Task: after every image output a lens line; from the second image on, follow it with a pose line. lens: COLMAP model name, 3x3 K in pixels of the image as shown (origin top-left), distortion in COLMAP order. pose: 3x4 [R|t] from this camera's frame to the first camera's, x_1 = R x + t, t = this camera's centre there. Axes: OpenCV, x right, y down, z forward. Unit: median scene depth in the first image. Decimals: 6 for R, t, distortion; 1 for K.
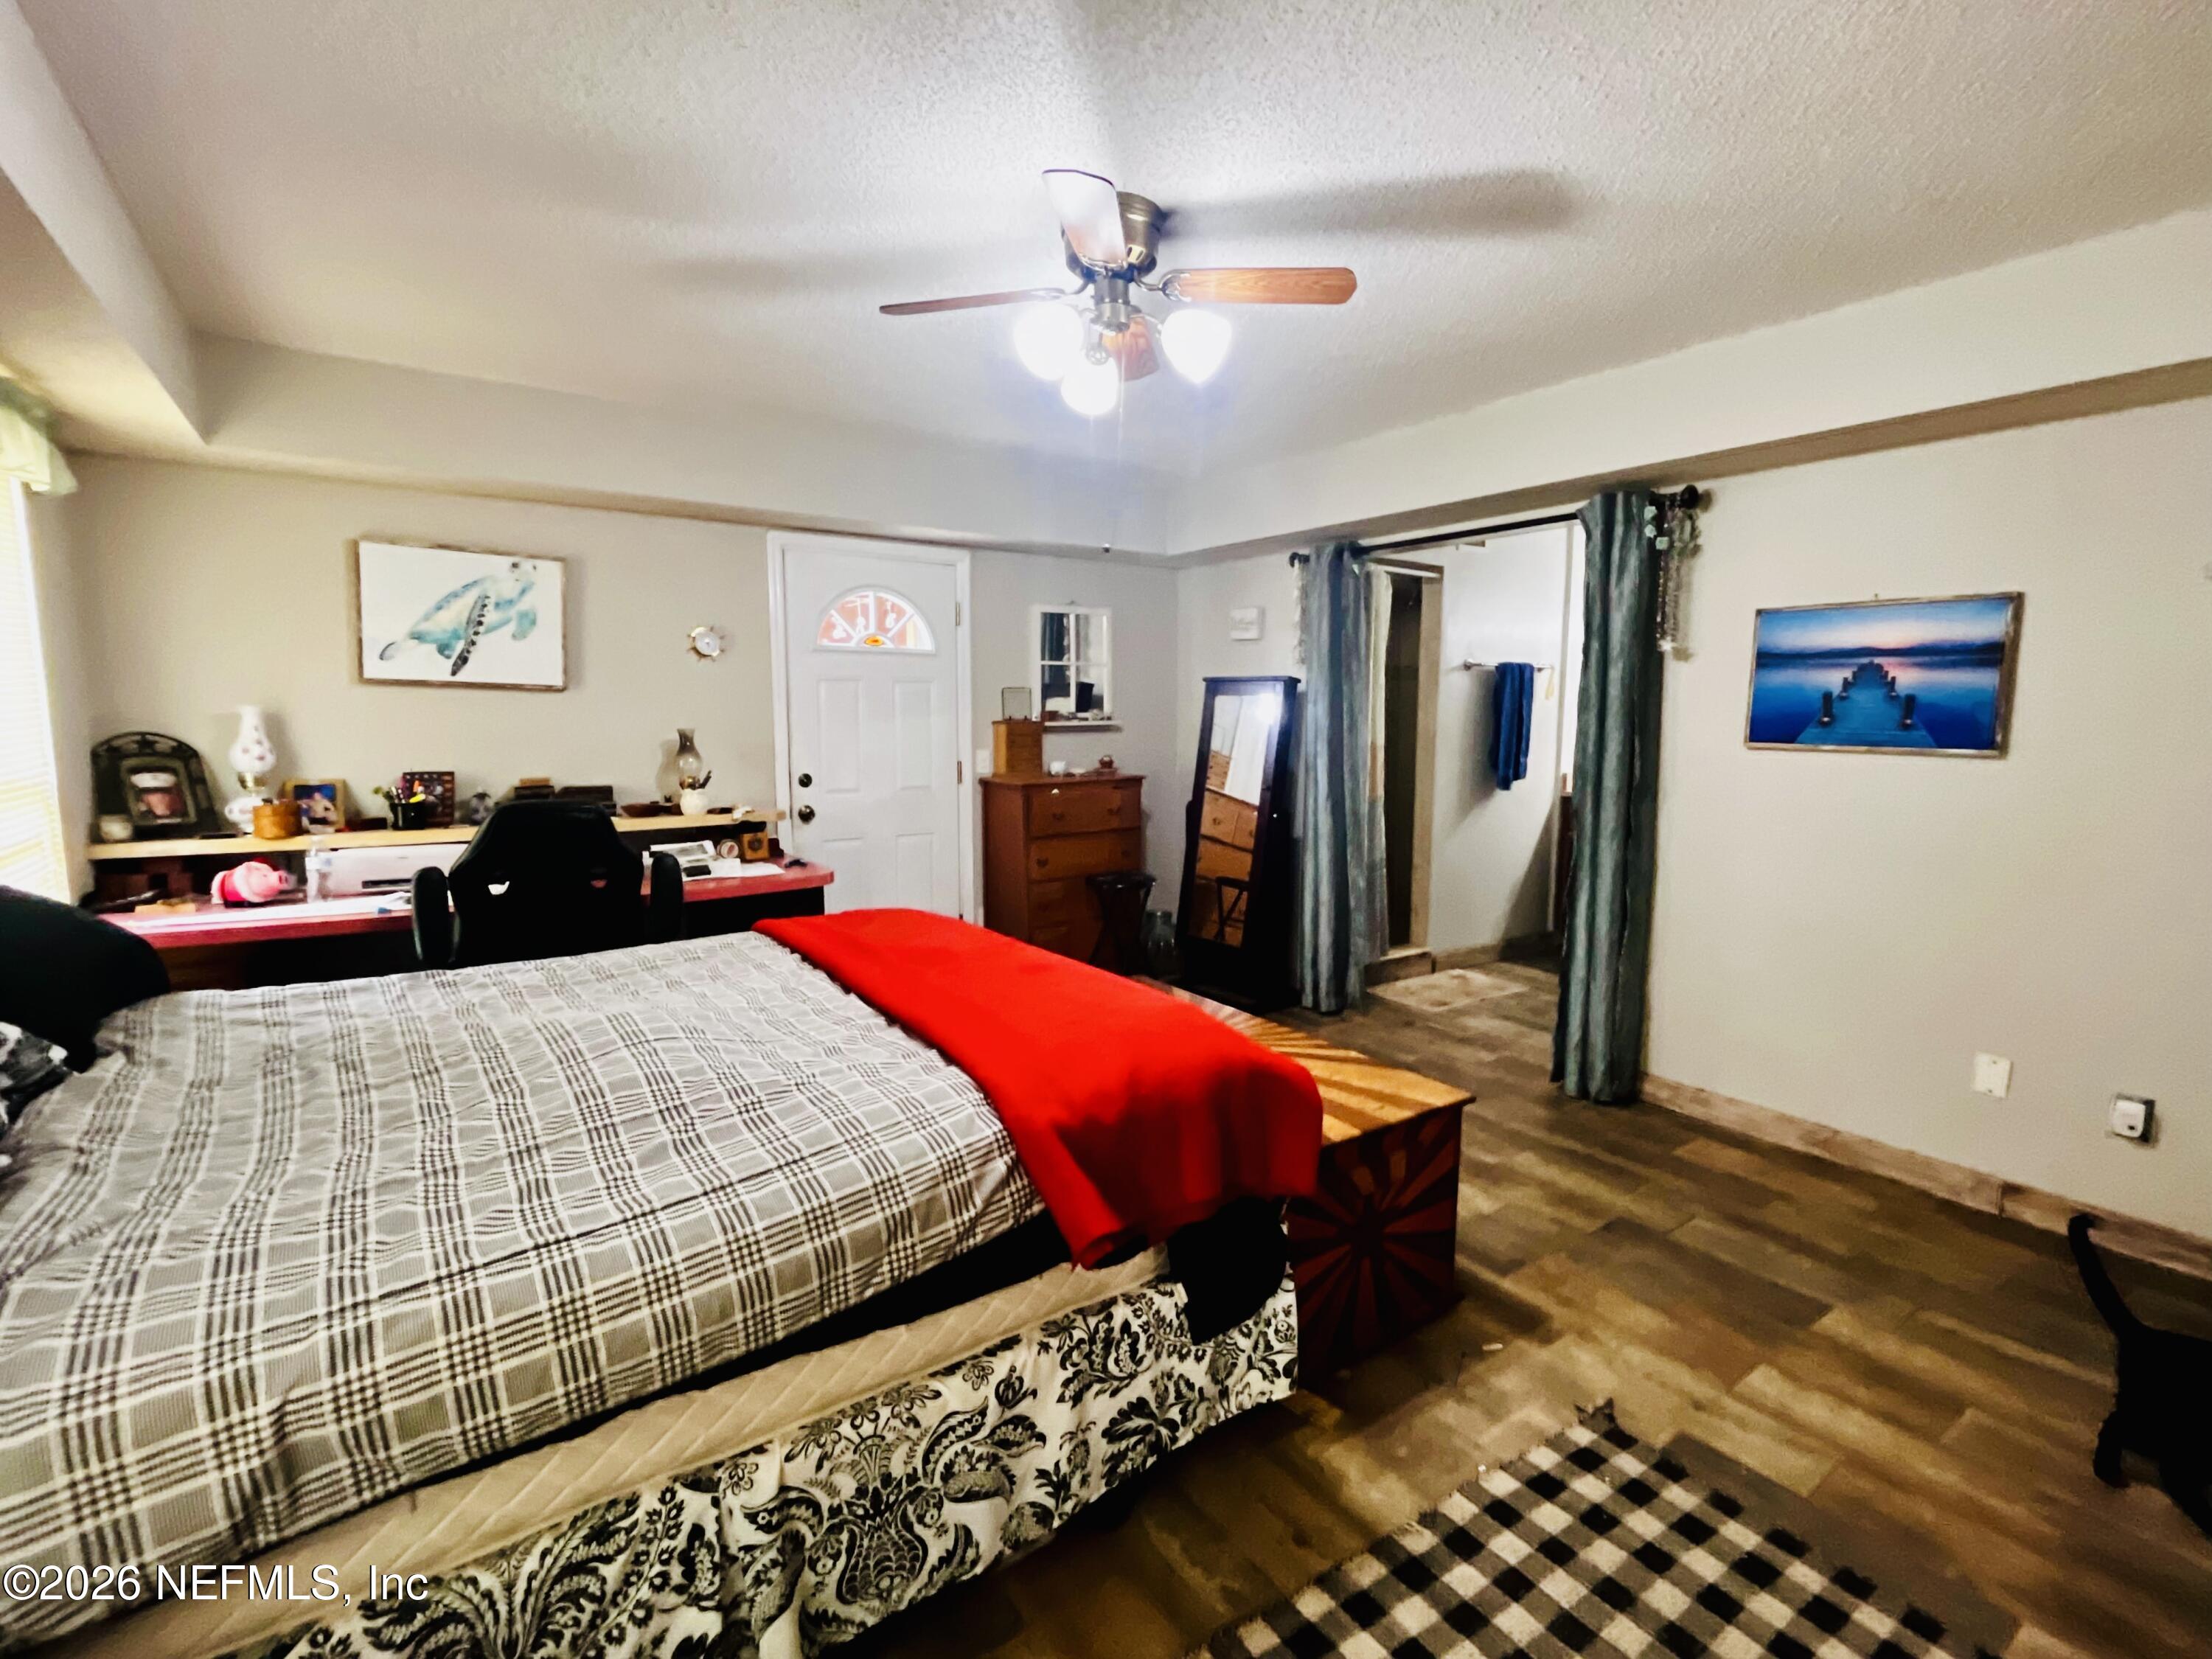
lens RADIAL K [[1009.3, 0, 1107.8], [0, 1009.3, 830.8], [0, 0, 1]] dist [0.001378, 0.000579]
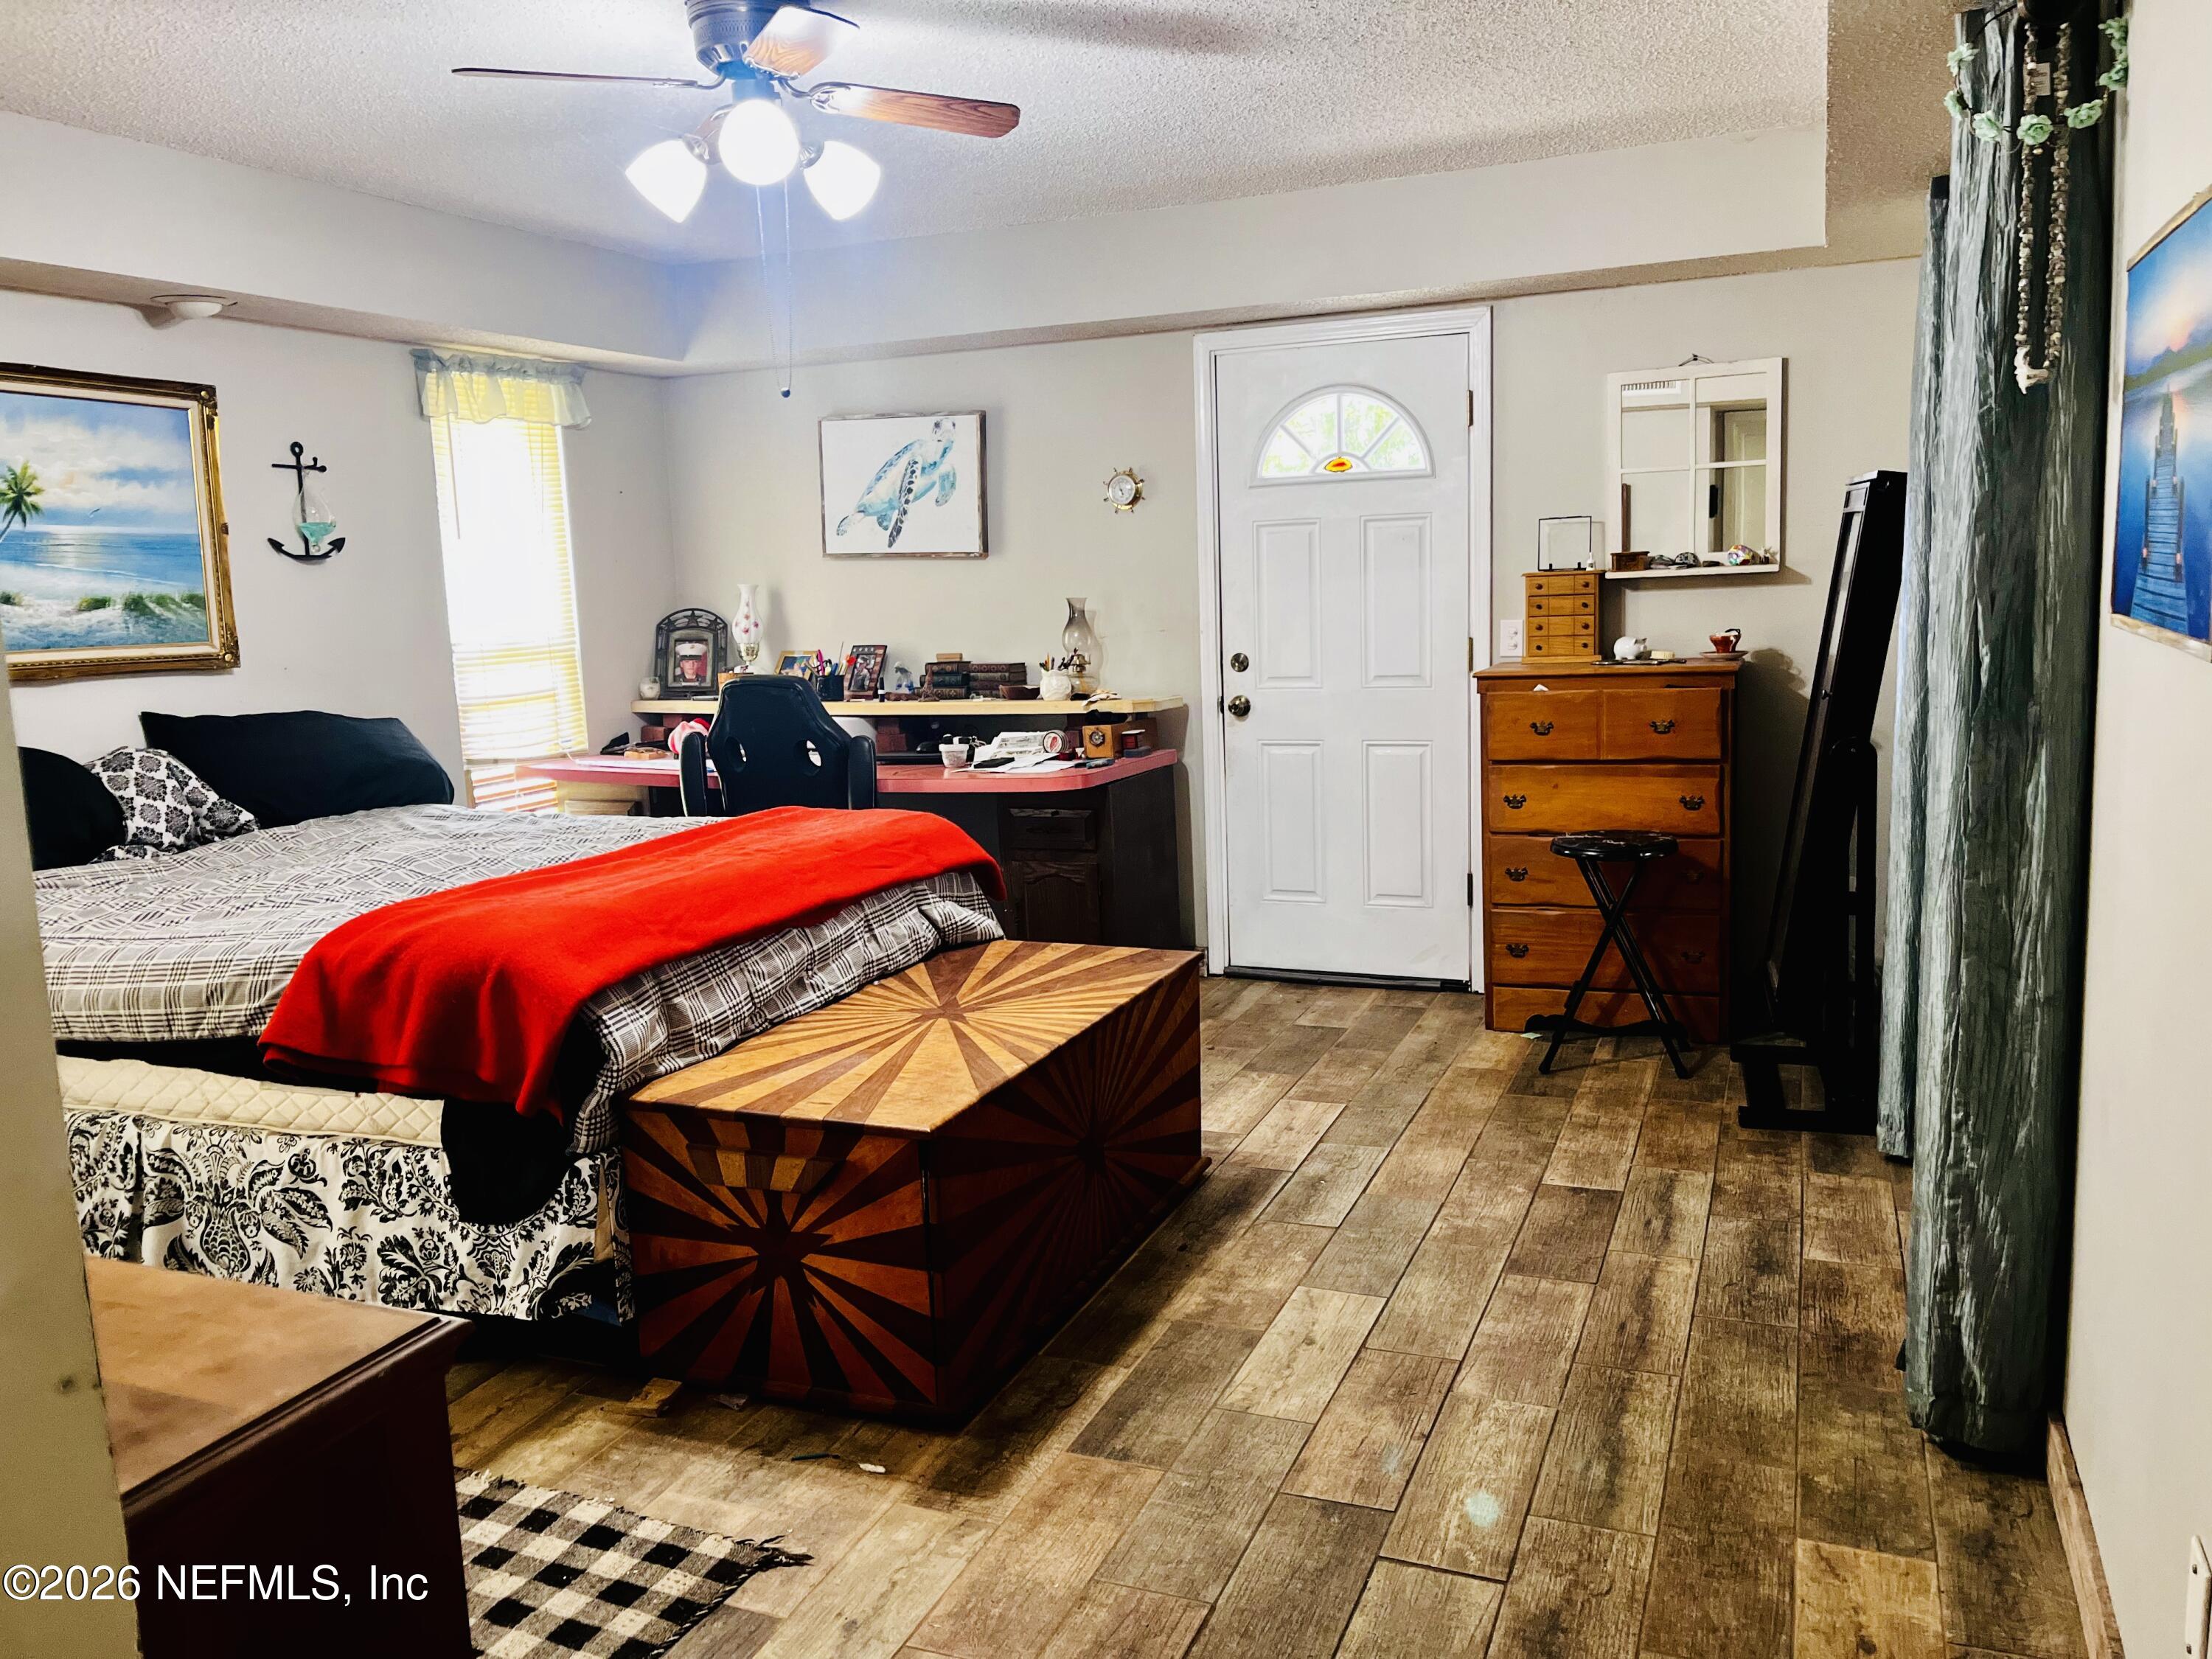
lens RADIAL K [[1693.6, 0, 1109.3], [0, 1693.6, 821.5], [0, 0, 1]] dist [0.046602, -0.011804]
pose [[0.531614, 0.100303, -0.841026, 1.807714], [-0.059946, 0.994929, 0.080766, -0.070072], [0.844862, 0.007480, 0.534931, 0.614286]]
